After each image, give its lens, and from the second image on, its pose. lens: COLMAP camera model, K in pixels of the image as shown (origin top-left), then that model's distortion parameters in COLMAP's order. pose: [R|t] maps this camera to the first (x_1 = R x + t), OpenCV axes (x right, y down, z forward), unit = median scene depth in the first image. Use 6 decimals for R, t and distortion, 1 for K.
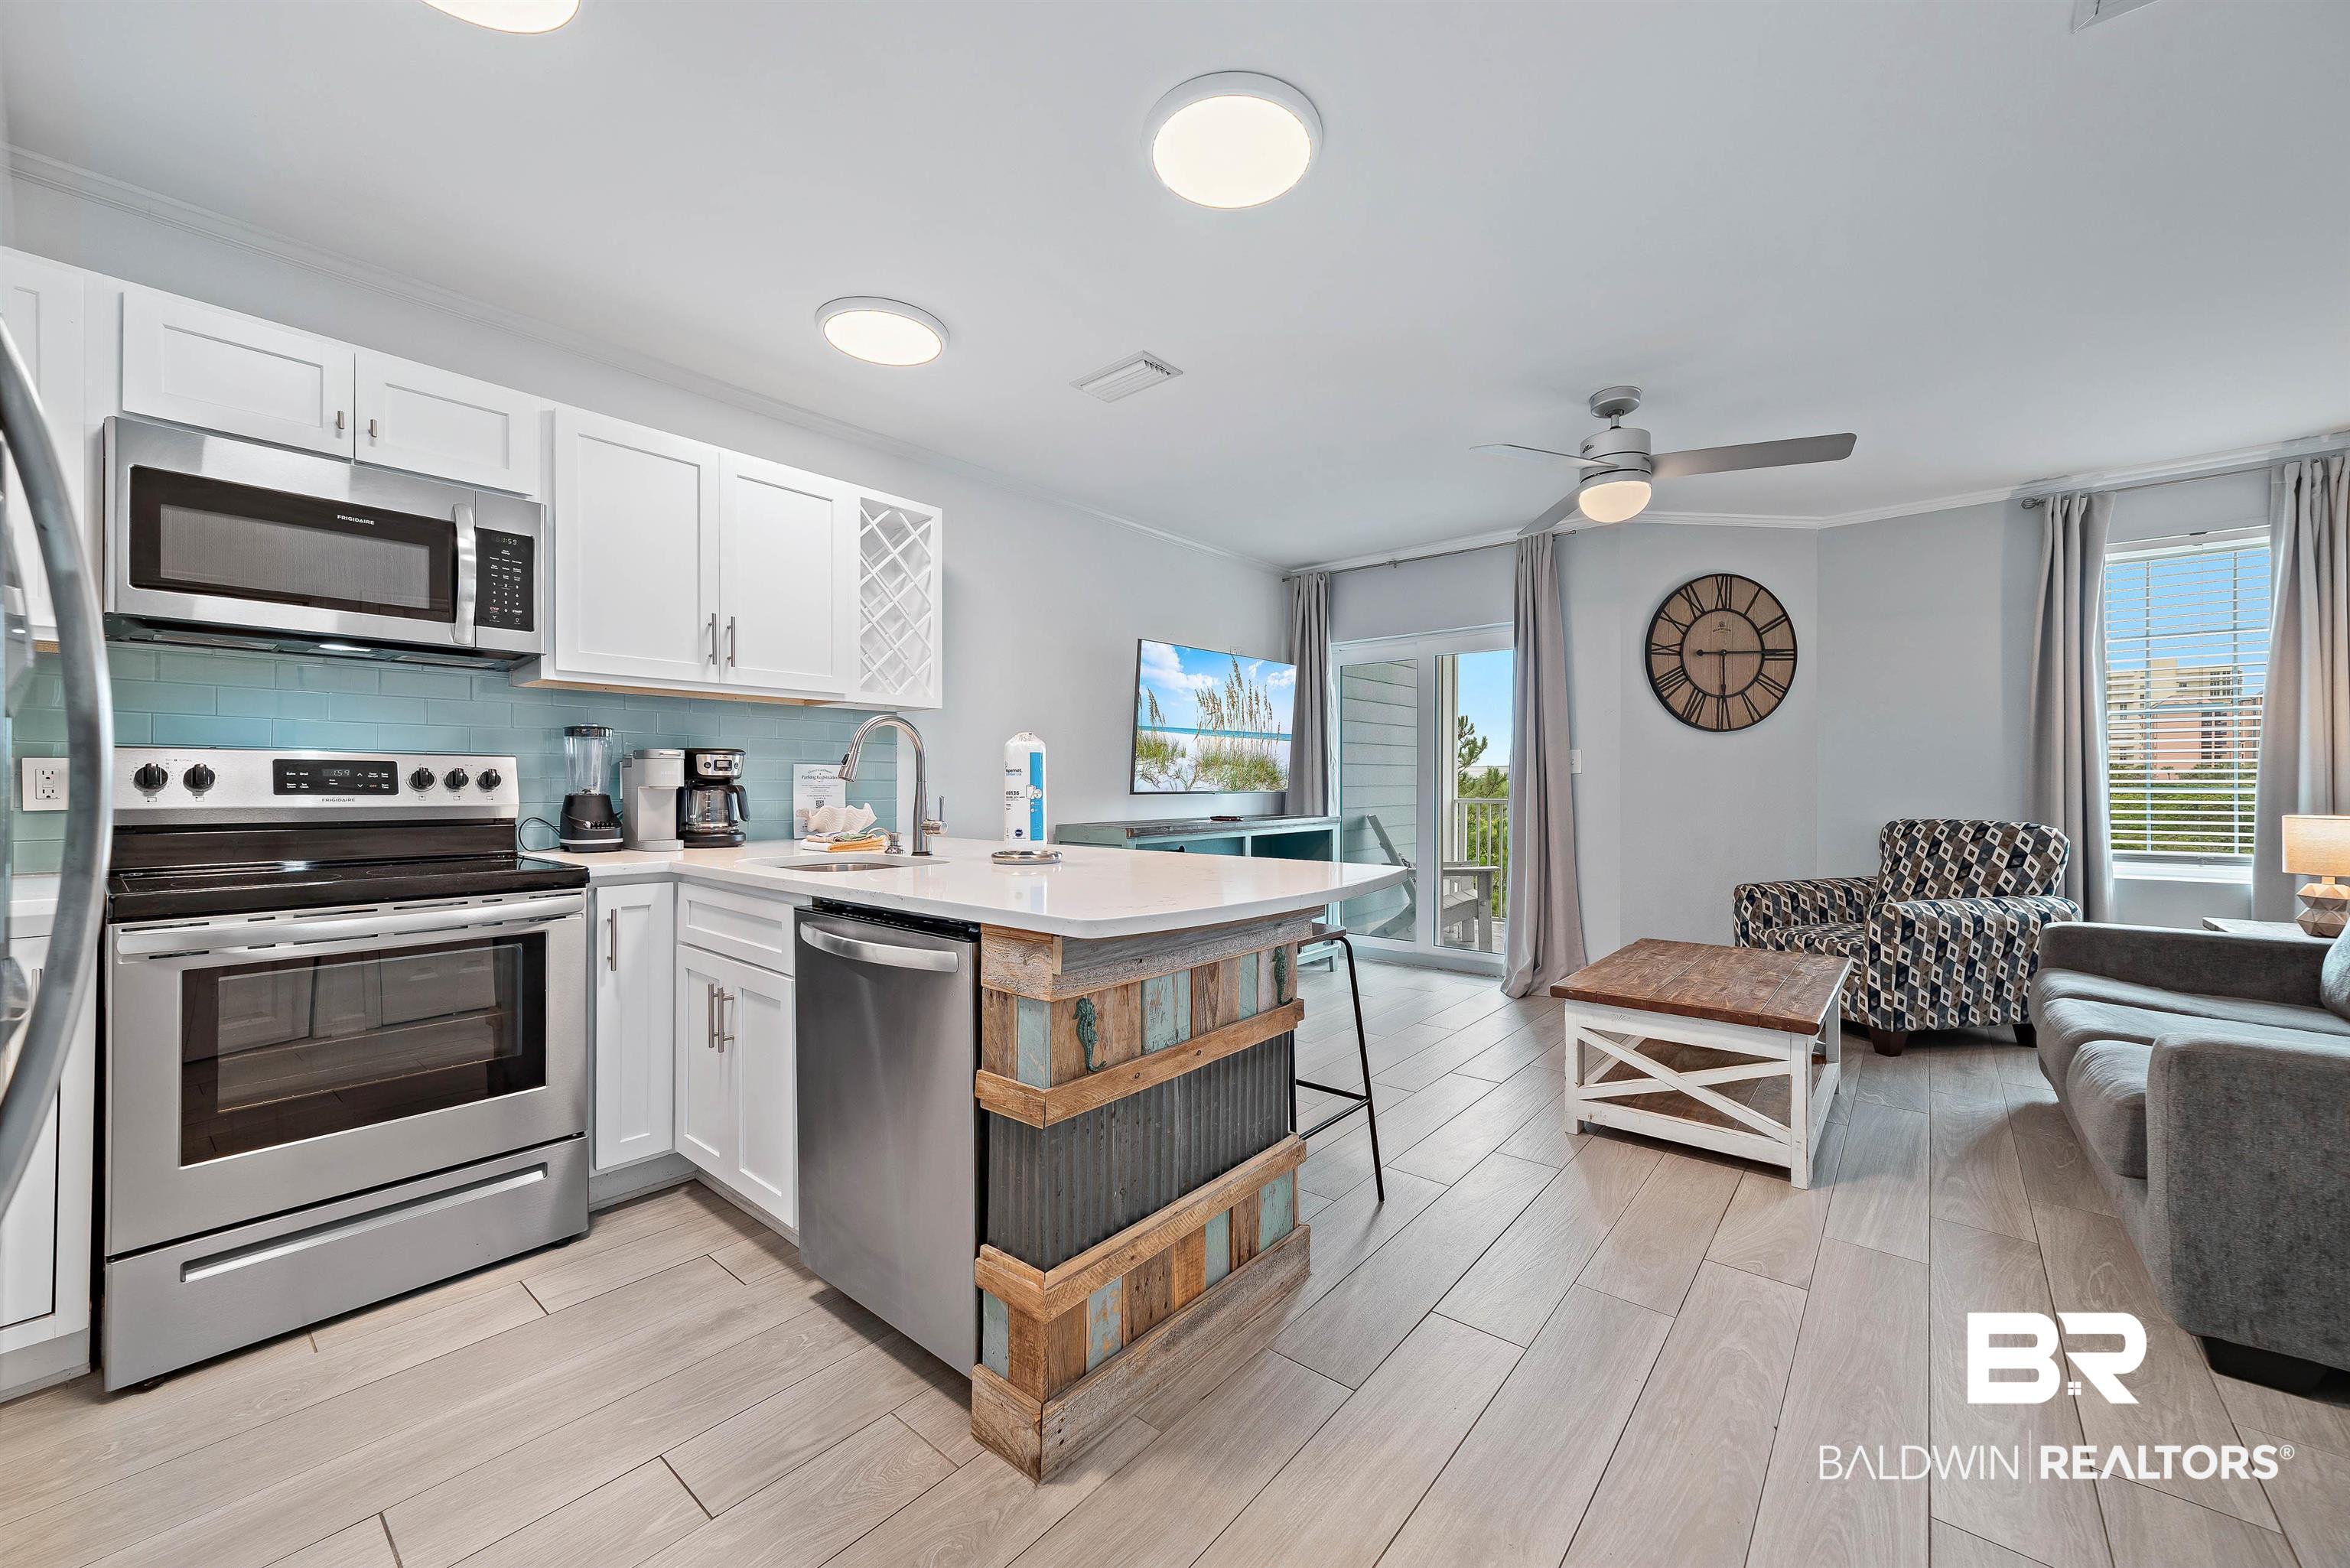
lens RADIAL K [[896.8, 0, 1186.0], [0, 896.8, 786.9], [0, 0, 1]] dist [-0.005911, 0.002349]
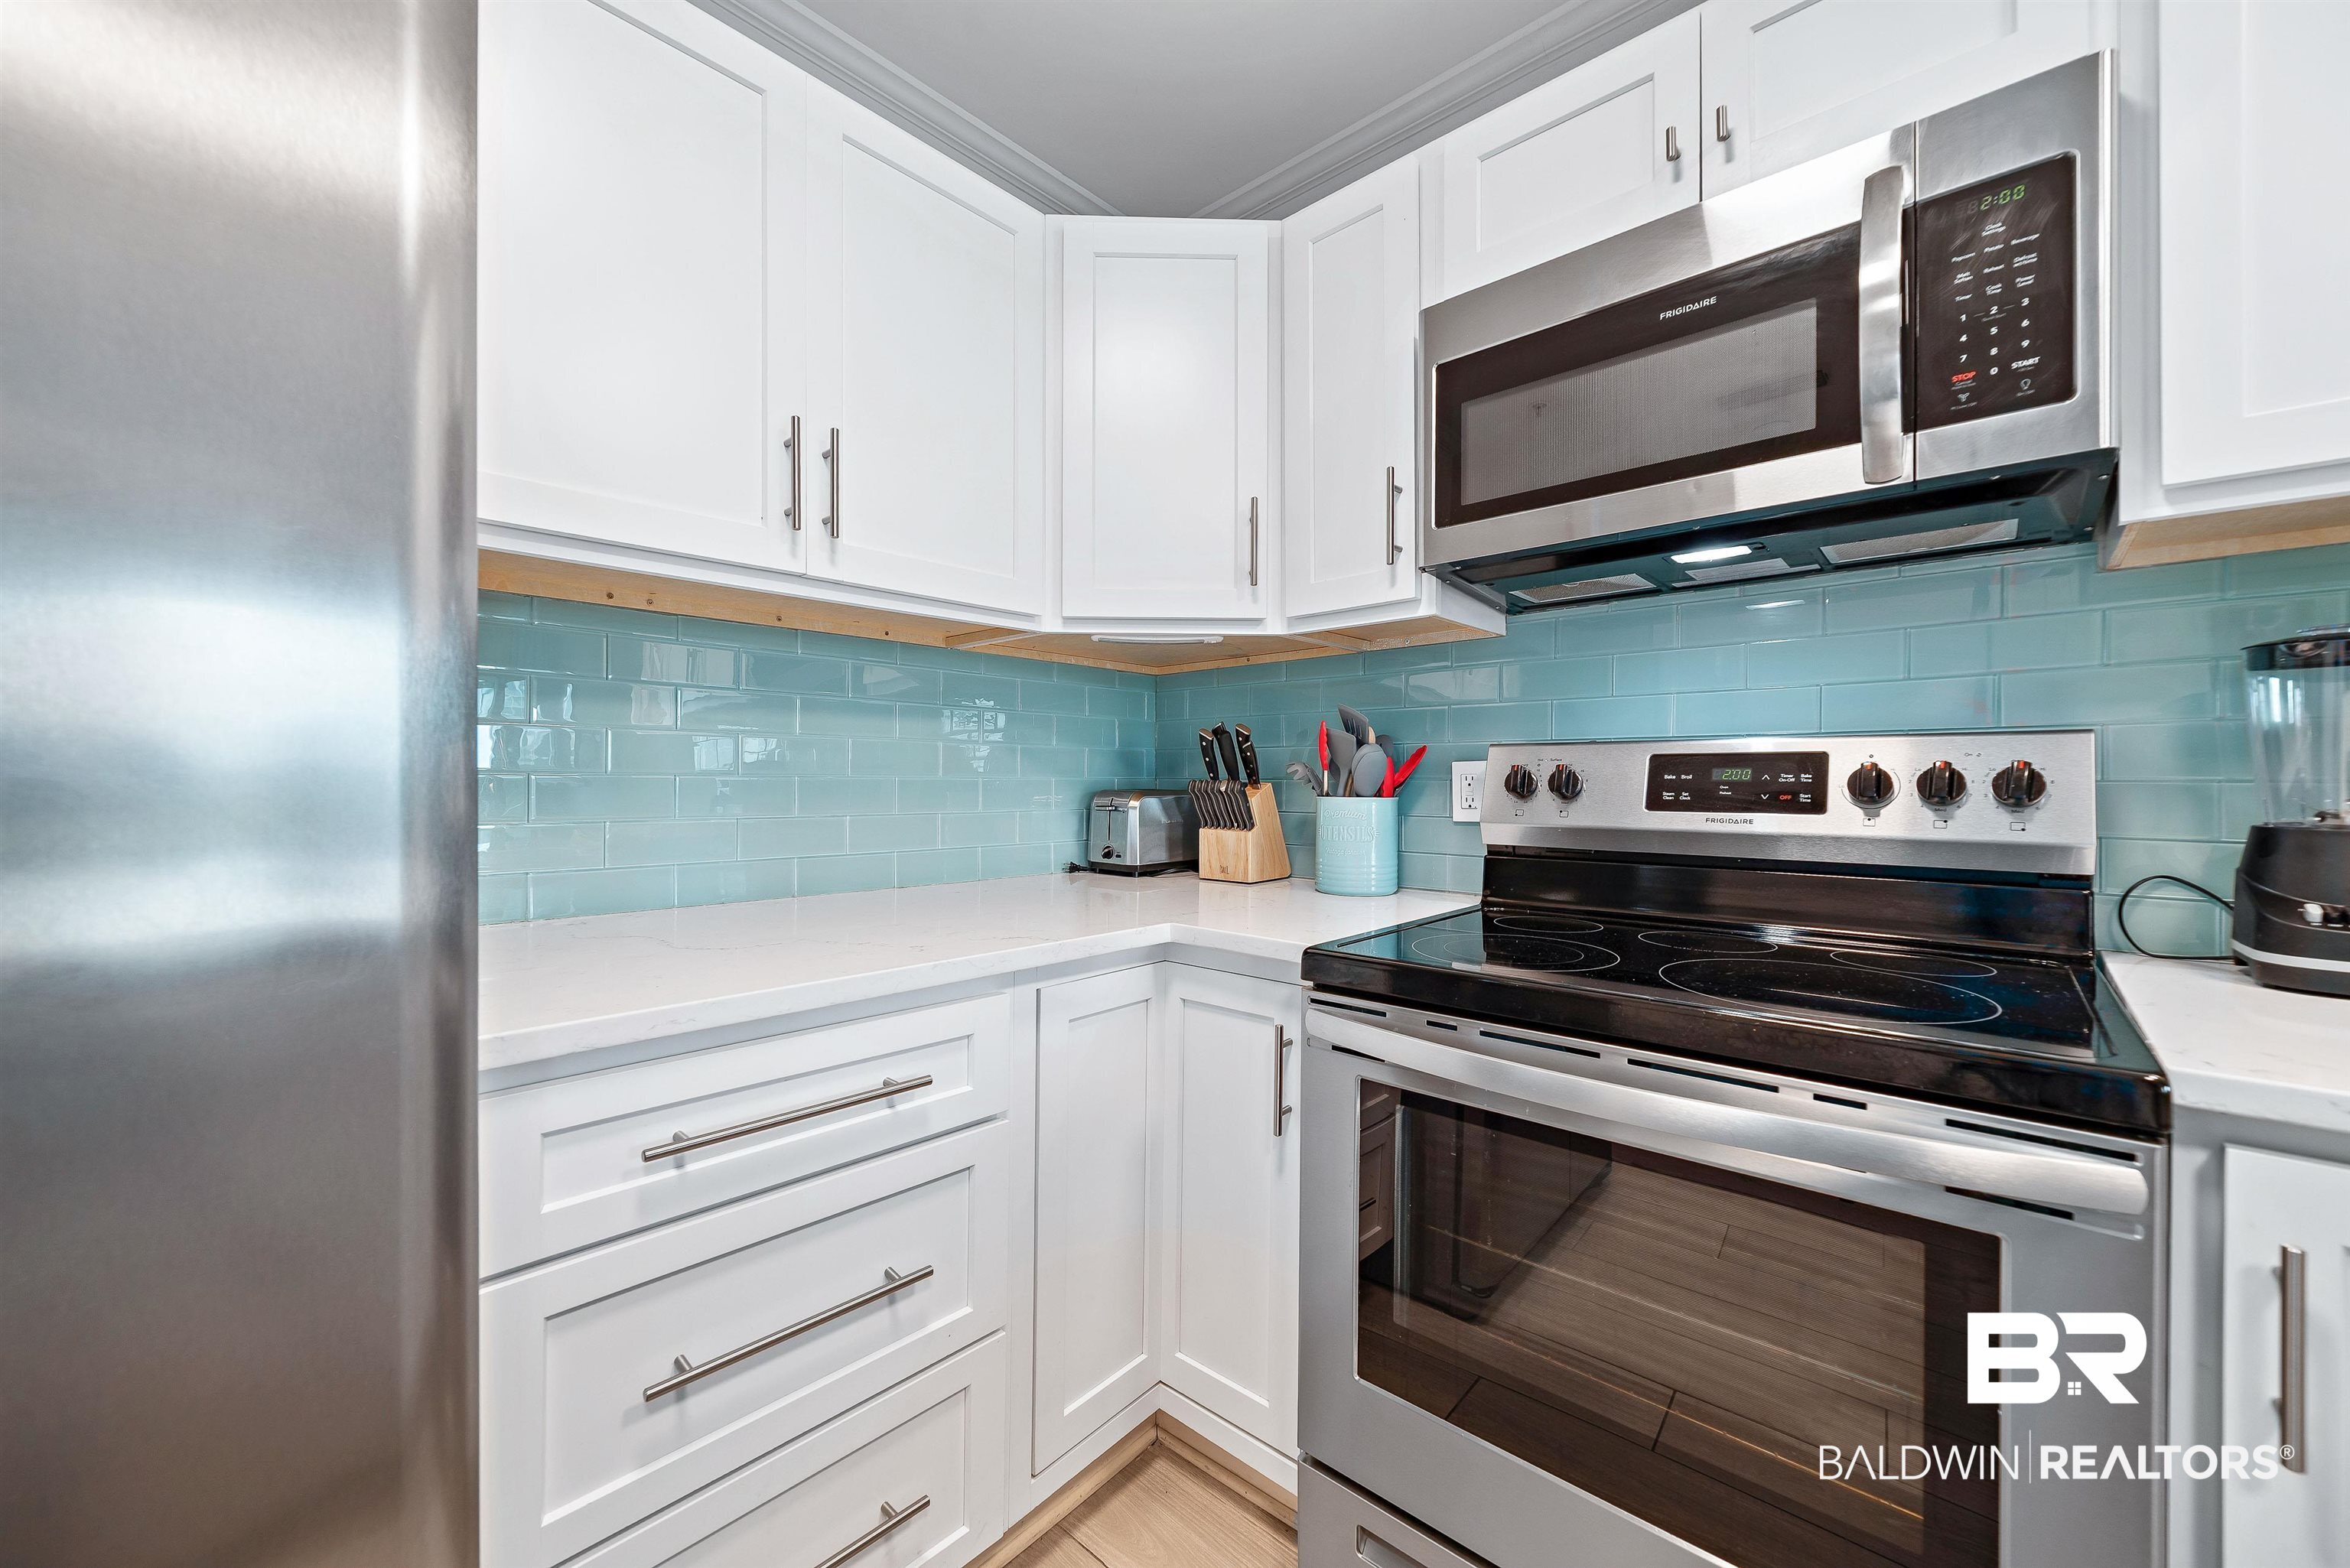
lens RADIAL K [[896.8, 0, 1174.0], [0, 896.8, 785.6], [0, 0, 1]] dist [-0.005911, 0.002349]
pose [[-0.047849, -0.002436, -0.998852, -0.203749], [-0.002134, 0.999995, -0.002337, -0.003760], [0.998852, 0.002019, -0.047854, 0.393573]]
